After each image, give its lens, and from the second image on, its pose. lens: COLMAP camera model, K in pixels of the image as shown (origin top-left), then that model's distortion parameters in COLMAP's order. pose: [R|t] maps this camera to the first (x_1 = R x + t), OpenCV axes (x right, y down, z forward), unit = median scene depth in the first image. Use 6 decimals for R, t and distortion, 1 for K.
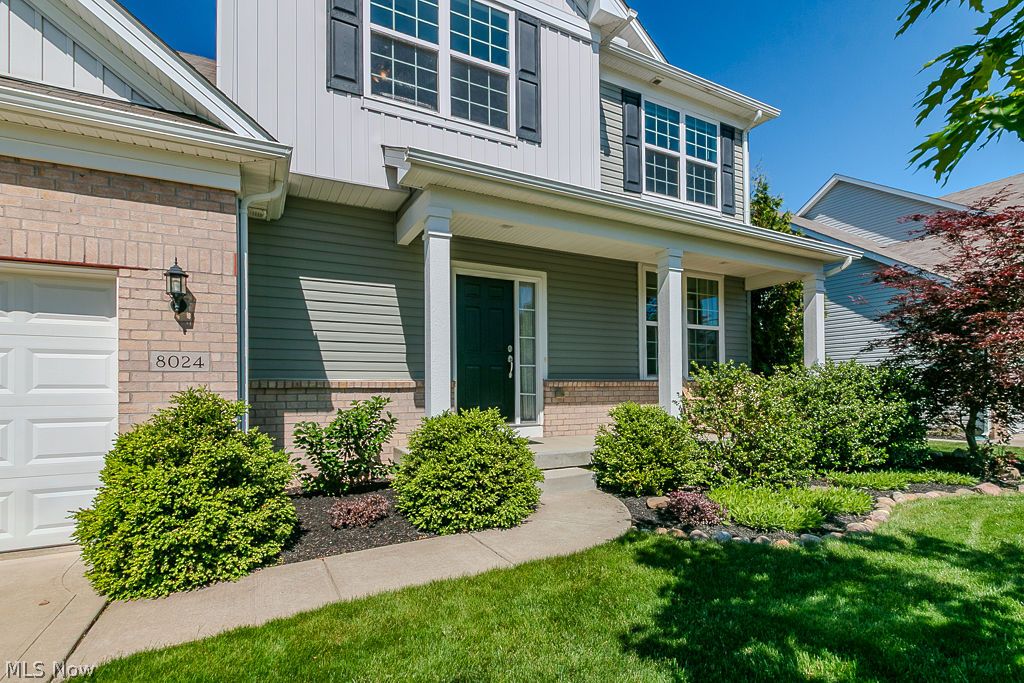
lens RADIAL K [[482.3, 0, 513.0], [0, 482.3, 379.4], [0, 0, 1]] dist [-0.001619, -0.000220]
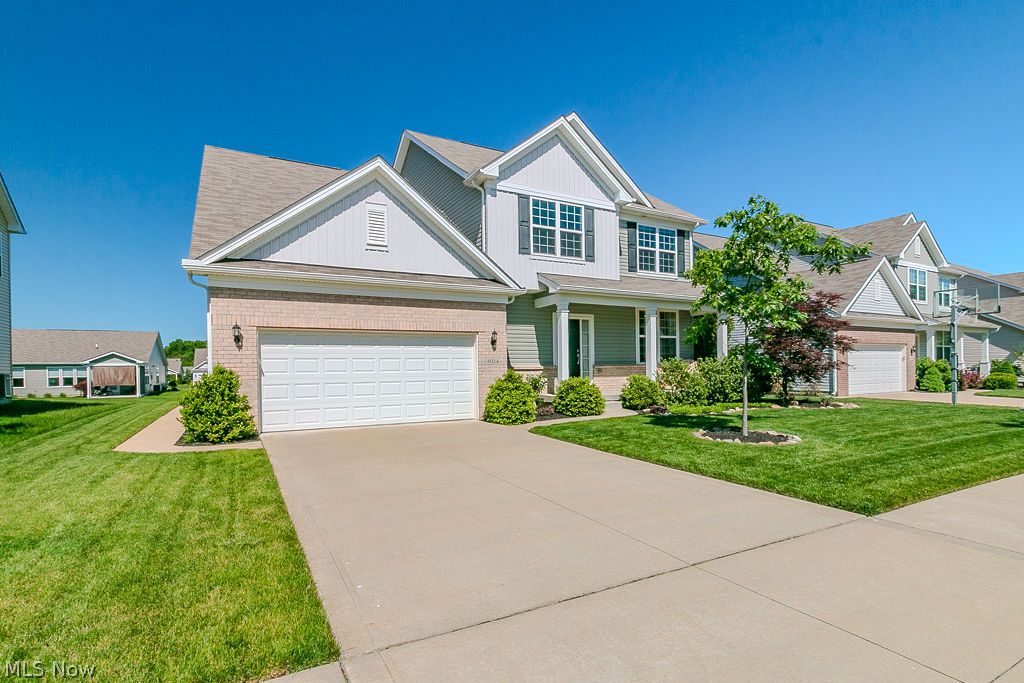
lens RADIAL K [[489.1, 0, 509.9], [0, 489.1, 369.5], [0, 0, 1]] dist [0.000317, -0.000013]
pose [[0.999463, -0.009622, 0.031325, -0.382374], [0.009046, 0.999789, 0.018457, -0.023366], [-0.031496, -0.018164, 0.999339, -1.189004]]
